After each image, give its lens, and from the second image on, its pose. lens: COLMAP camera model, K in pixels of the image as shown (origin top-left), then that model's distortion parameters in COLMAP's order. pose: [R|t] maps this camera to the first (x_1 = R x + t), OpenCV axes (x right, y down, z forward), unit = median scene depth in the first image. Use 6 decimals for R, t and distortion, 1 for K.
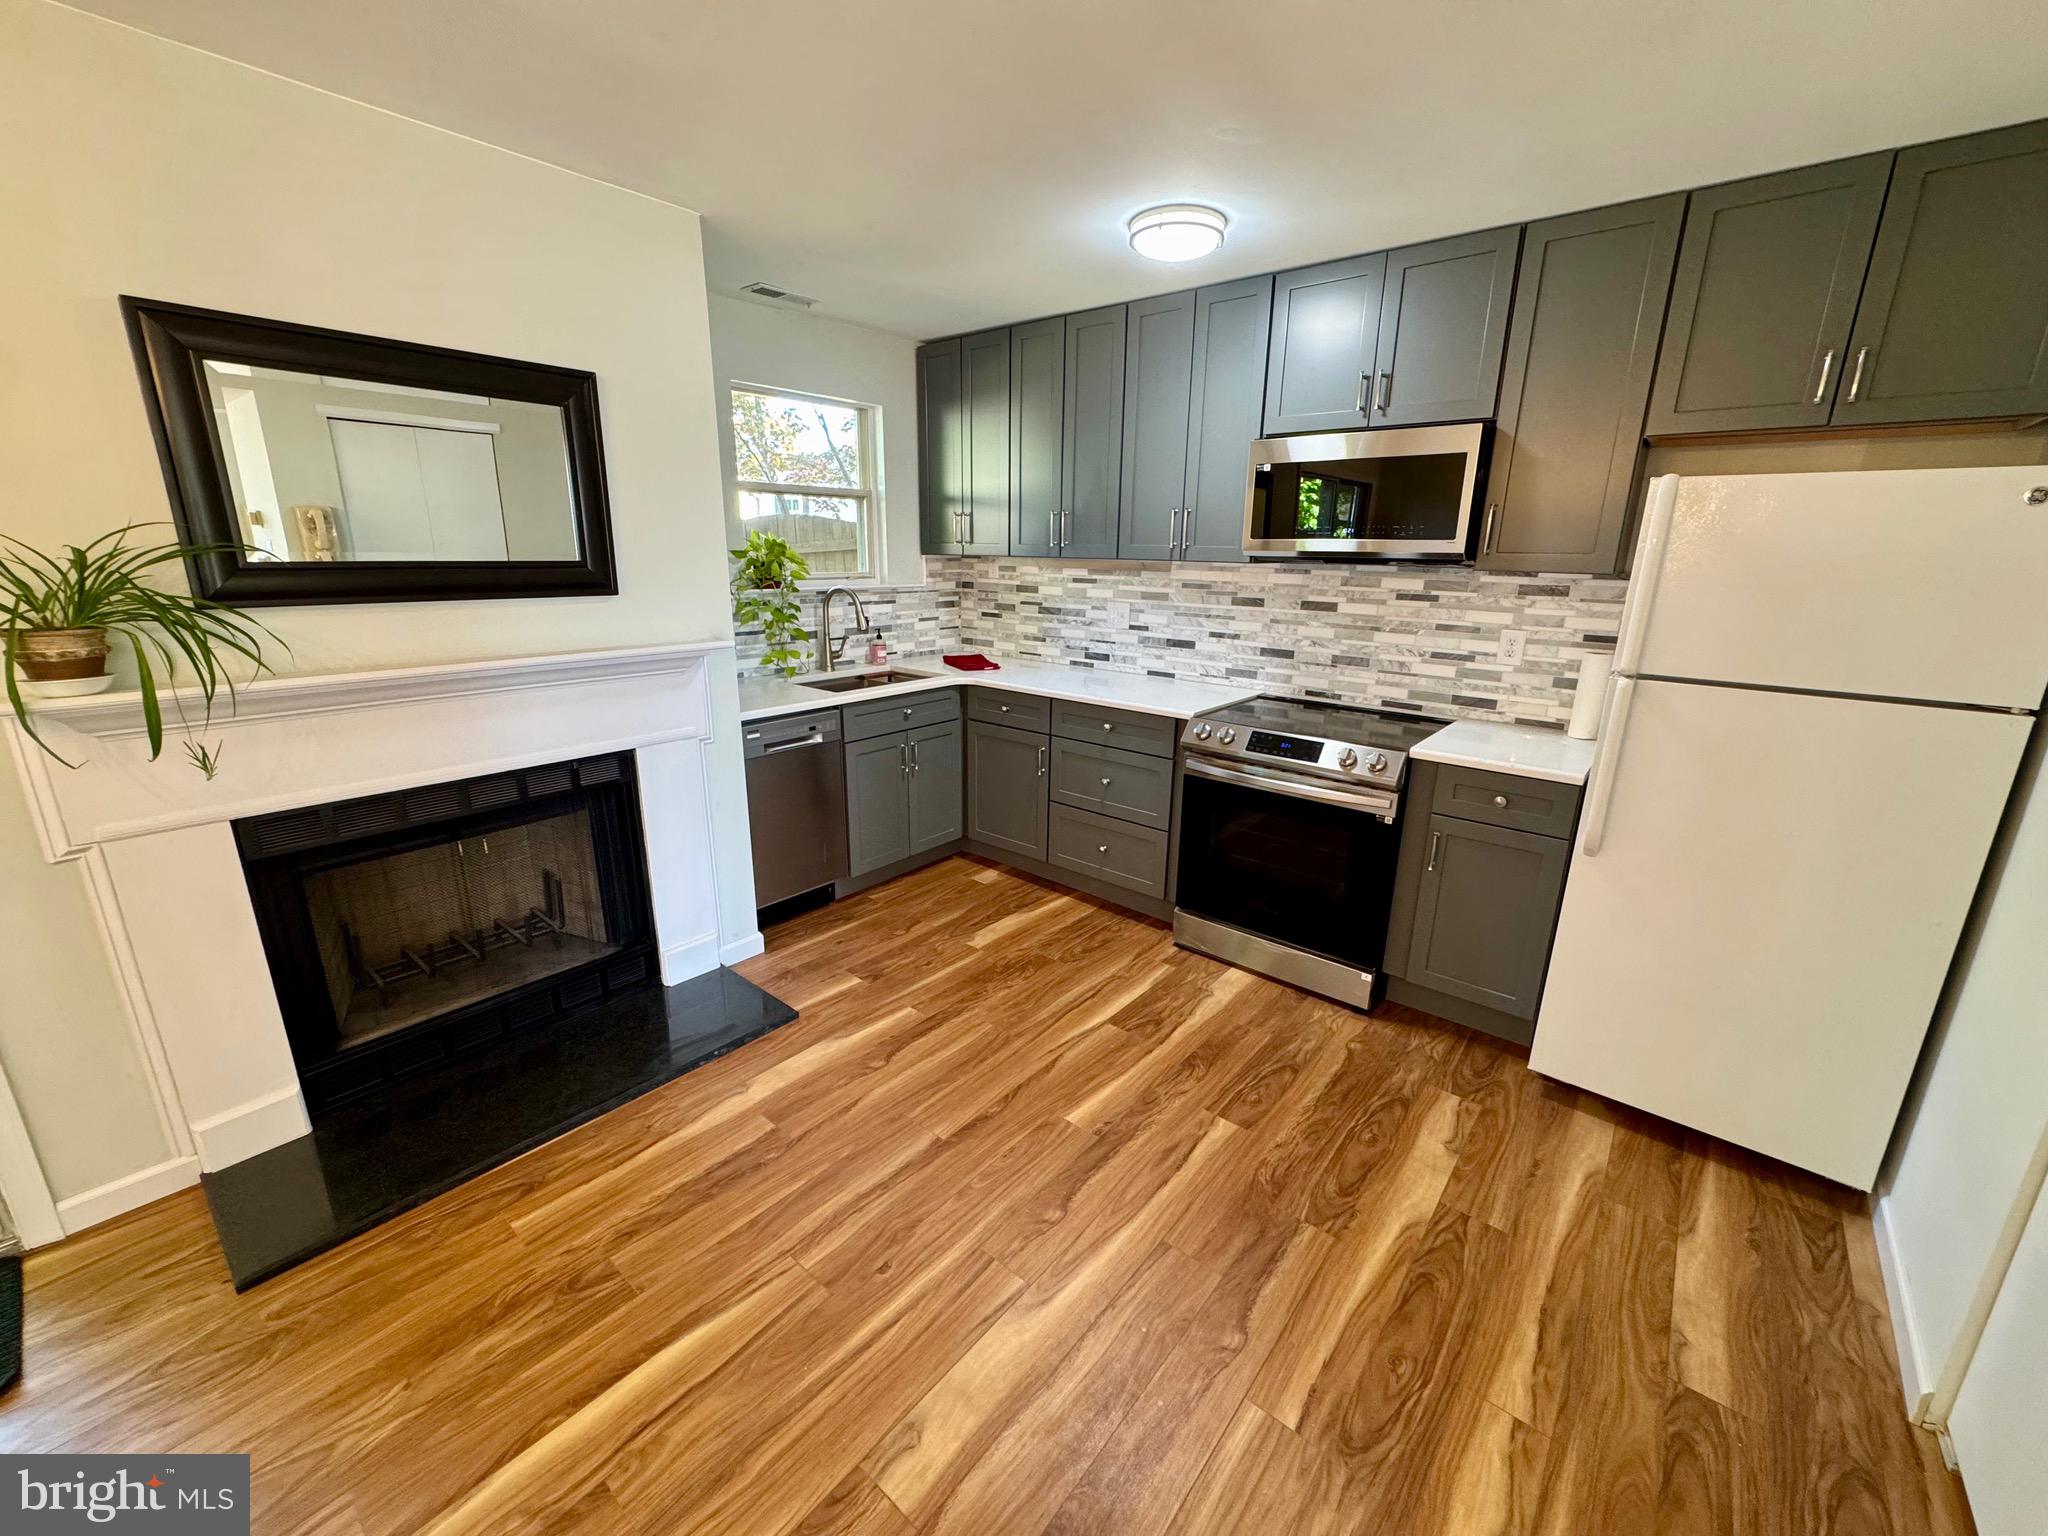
lens RADIAL K [[814.4, 0, 1023.8], [0, 814.4, 769.3], [0, 0, 1]] dist [-0.002157, 0.000038]
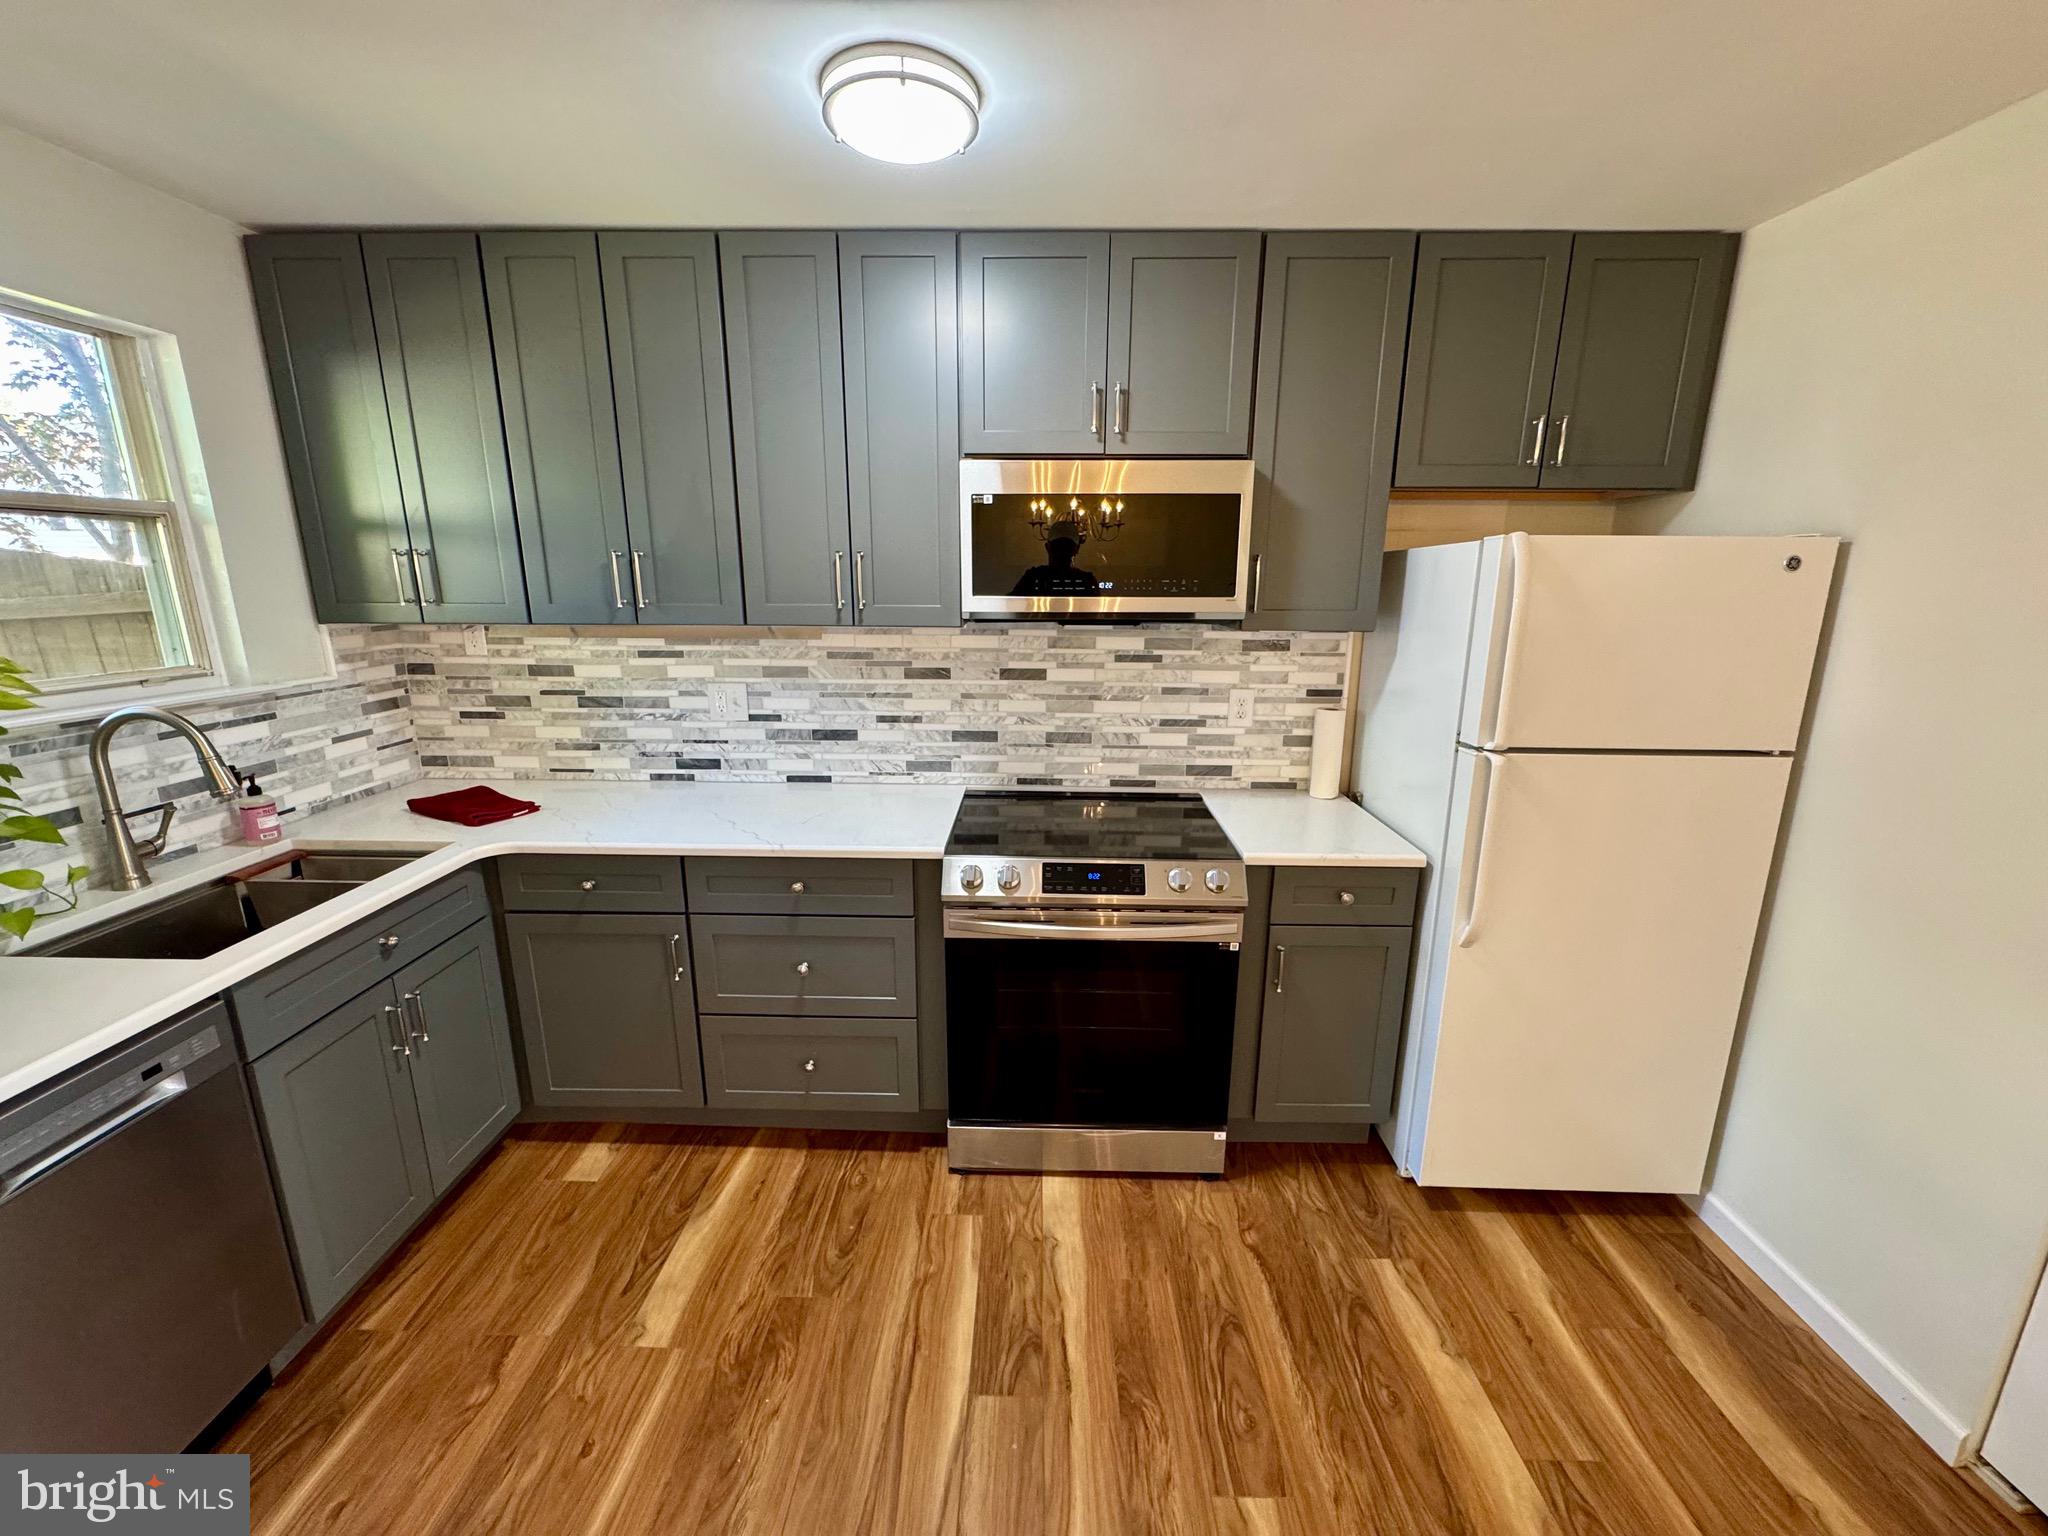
lens RADIAL K [[814.4, 0, 1023.4], [0, 814.4, 769.5], [0, 0, 1]] dist [-0.002157, 0.000038]
pose [[0.777991, -0.156090, 0.608577, -0.191212], [0.172811, 0.984449, 0.031577, -0.187601], [-0.604042, 0.080602, 0.792866, 0.527079]]
